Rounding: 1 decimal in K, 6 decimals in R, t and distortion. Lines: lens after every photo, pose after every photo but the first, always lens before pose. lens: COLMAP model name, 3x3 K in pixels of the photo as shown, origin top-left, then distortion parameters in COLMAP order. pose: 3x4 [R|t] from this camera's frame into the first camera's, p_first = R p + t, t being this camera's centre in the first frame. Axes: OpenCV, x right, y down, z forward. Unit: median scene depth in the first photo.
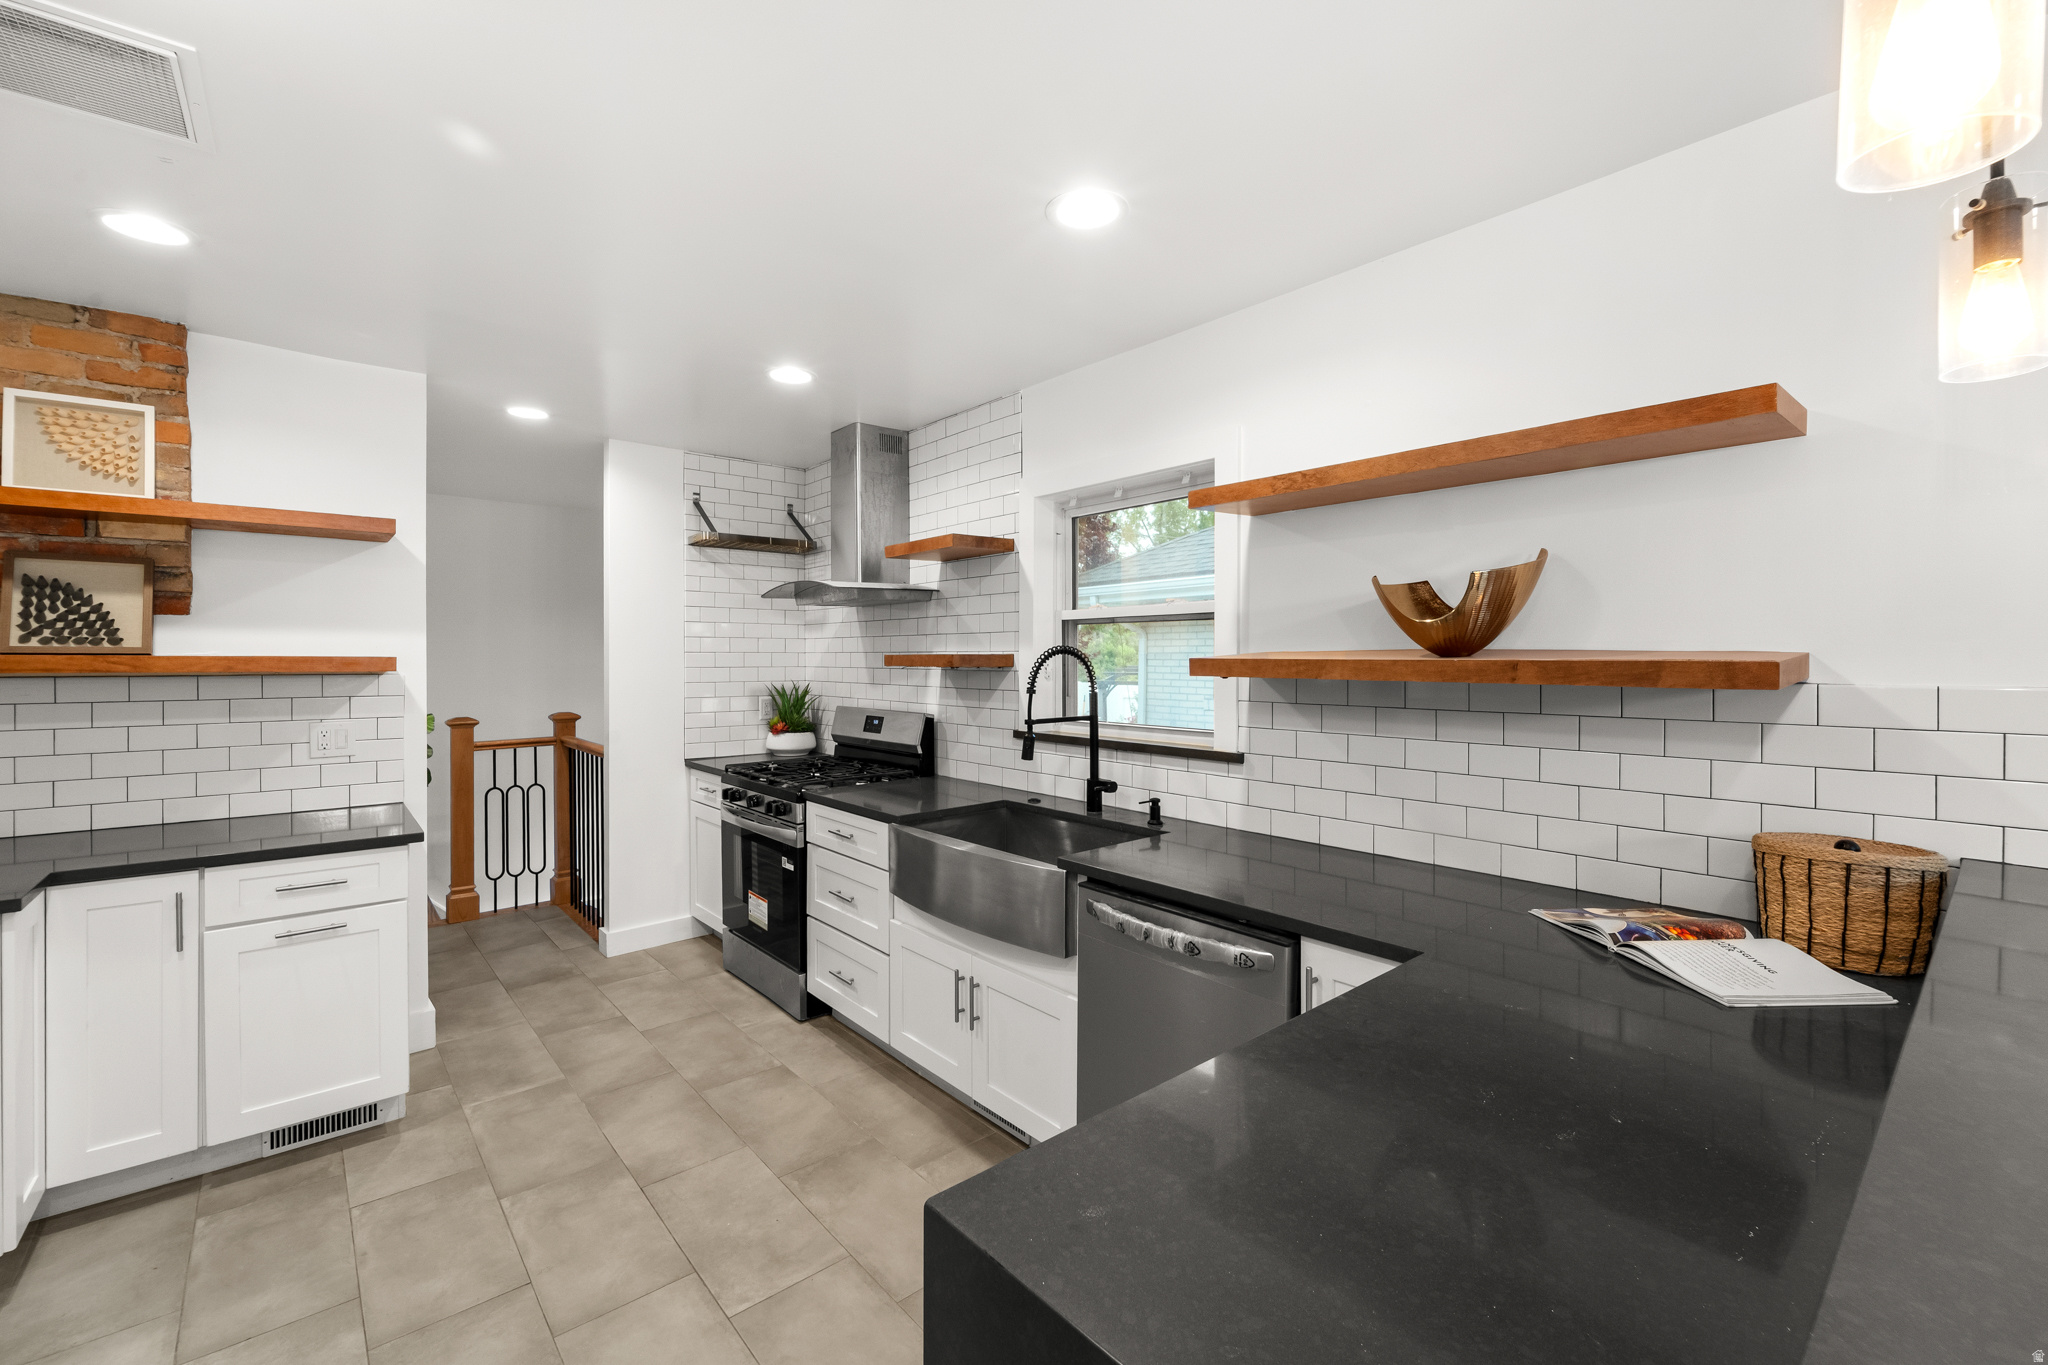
lens RADIAL K [[848.8, 0, 1029.2], [0, 848.8, 667.7], [0, 0, 1]] dist [0.005368, -0.000416]
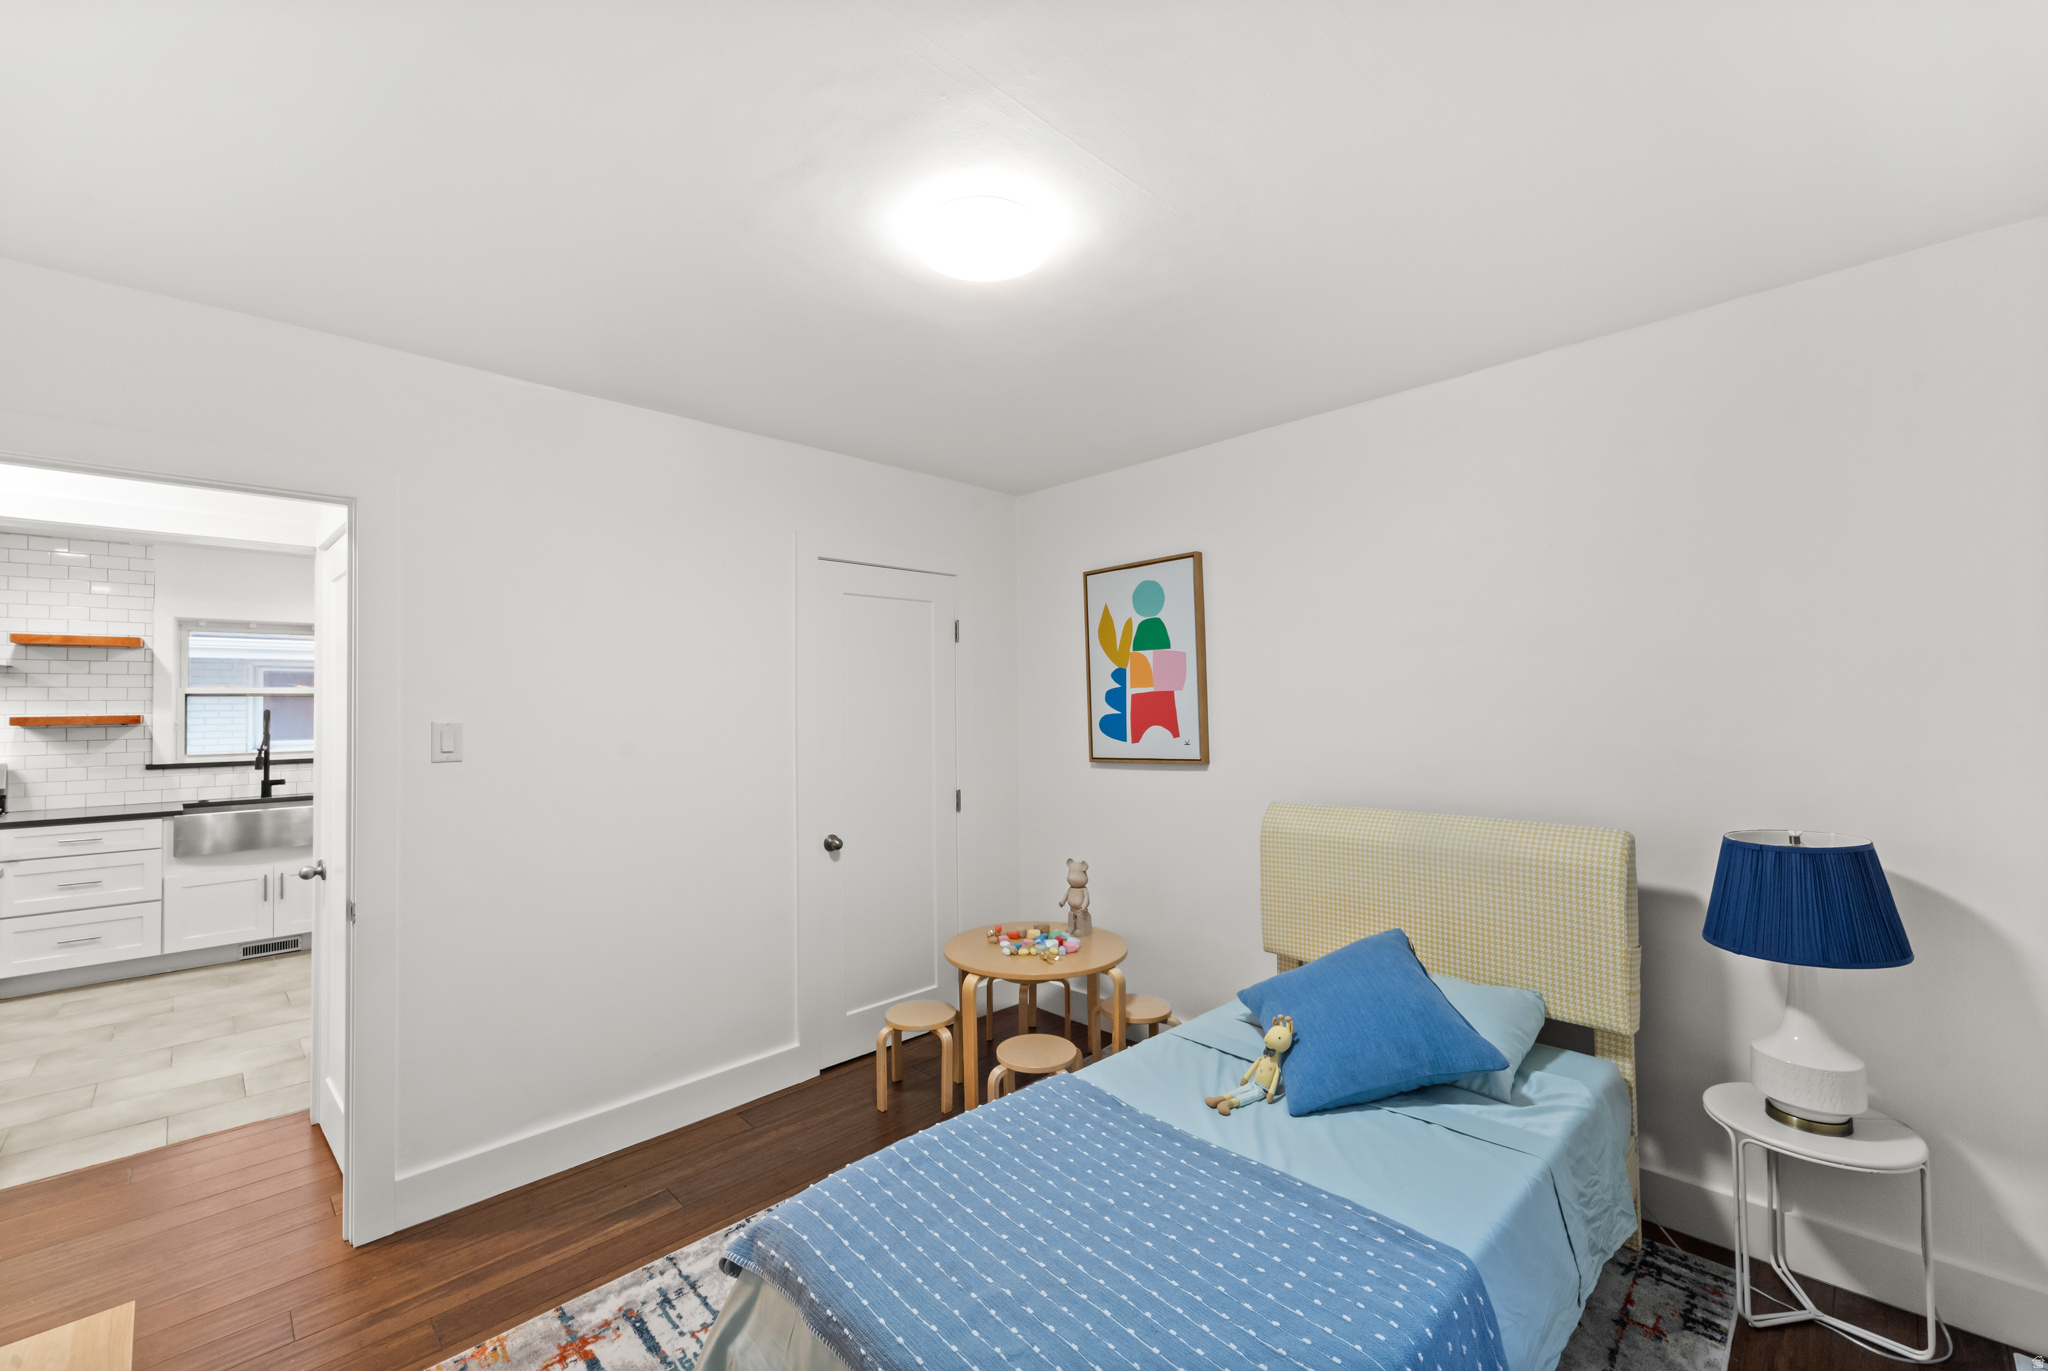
lens RADIAL K [[848.8, 0, 1016.0], [0, 848.8, 687.0], [0, 0, 1]] dist [0.005368, -0.000416]
pose [[-0.057029, 0.019093, 0.998190, -2.090109], [0.015024, 0.999720, -0.018264, -0.019409], [-0.998259, 0.013955, -0.057299, -0.612384]]
